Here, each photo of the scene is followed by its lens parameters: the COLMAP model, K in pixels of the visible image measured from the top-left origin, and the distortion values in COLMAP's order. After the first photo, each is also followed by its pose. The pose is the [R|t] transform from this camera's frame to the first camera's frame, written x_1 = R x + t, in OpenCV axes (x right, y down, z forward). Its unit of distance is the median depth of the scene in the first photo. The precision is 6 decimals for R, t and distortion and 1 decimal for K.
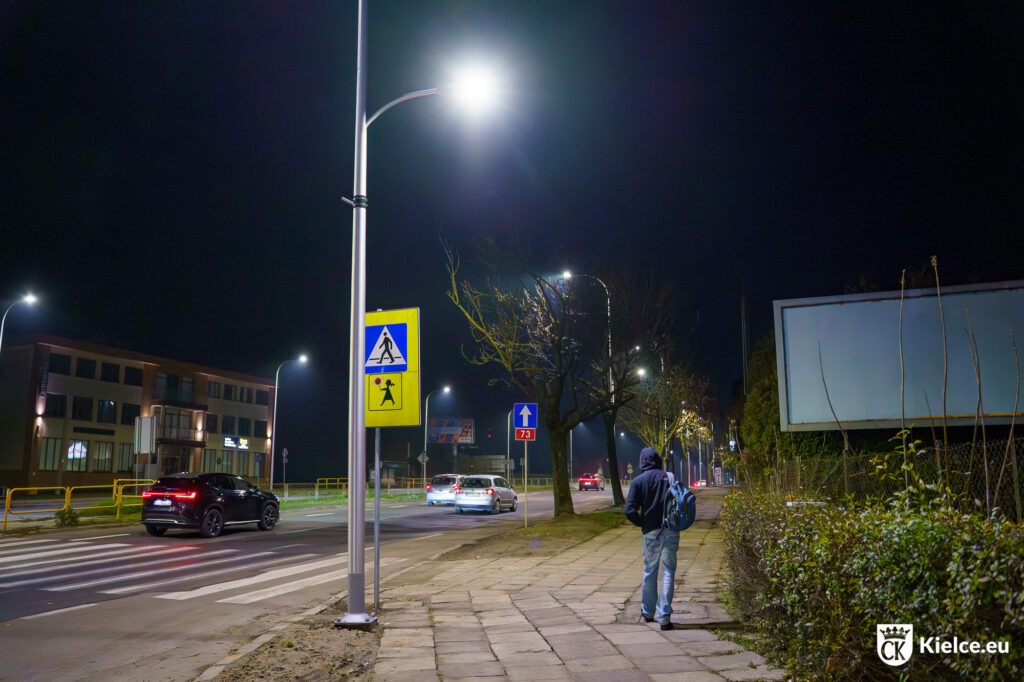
lens RADIAL K [[809.0, 0, 512.0], [0, 809.0, 336.1], [0, 0, 1]] dist [-0.067112, 0.000526]
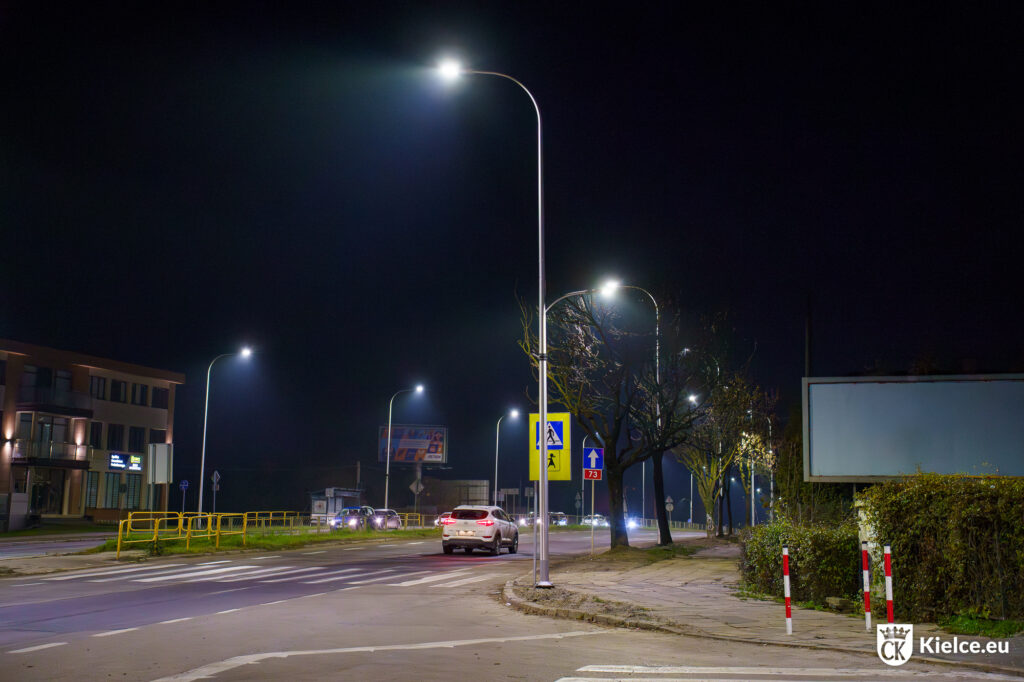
lens RADIAL K [[1457.7, 0, 512.0], [0, 1457.7, 343.4], [0, 0, 1]] dist [0.284251, 0.000000]
pose [[0.998991, 0.021517, 0.039415, -0.071064], [-0.023736, 0.998108, 0.056716, -0.069669], [-0.038120, -0.057594, 0.997612, -0.412276]]
